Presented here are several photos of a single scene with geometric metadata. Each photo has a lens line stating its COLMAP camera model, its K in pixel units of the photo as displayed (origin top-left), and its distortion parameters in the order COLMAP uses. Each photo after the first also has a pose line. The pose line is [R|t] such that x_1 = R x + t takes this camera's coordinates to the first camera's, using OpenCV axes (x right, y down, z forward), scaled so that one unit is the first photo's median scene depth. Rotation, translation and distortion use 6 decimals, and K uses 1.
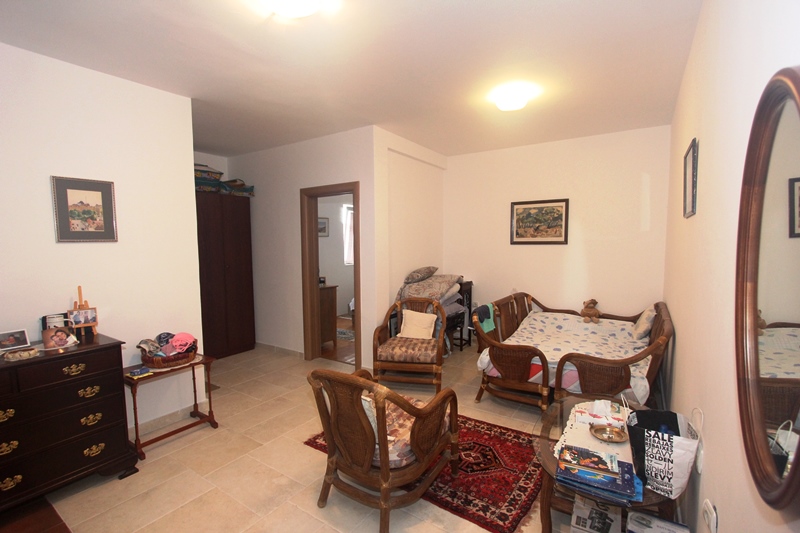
lens RADIAL K [[368.6, 0, 398.7], [0, 368.6, 275.5], [0, 0, 1]] dist [-0.001224, -0.000176]
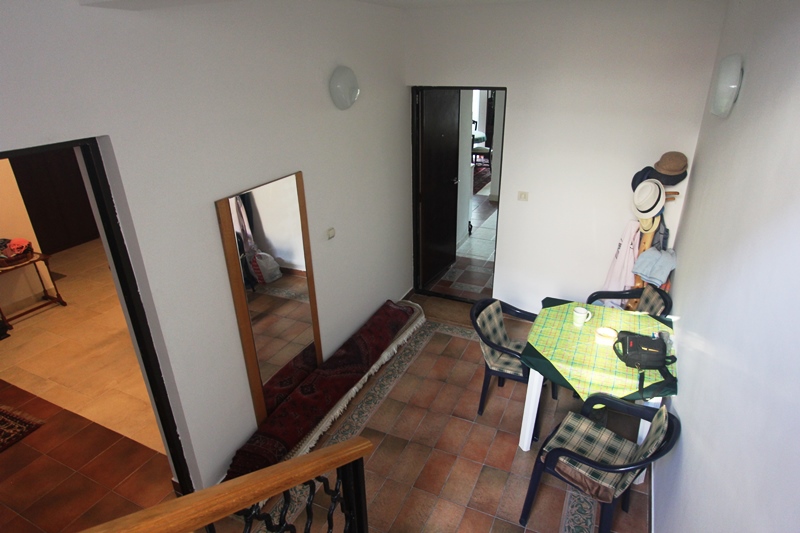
lens RADIAL K [[475.8, 0, 400.0], [0, 475.8, 266.5], [0, 0, 1]] dist [-0.003815, -0.001850]
pose [[0.989715, -0.074422, 0.122171, 0.502475], [0.031255, 0.945884, 0.322997, -0.234878], [-0.139598, -0.315857, 0.938481, -0.731283]]
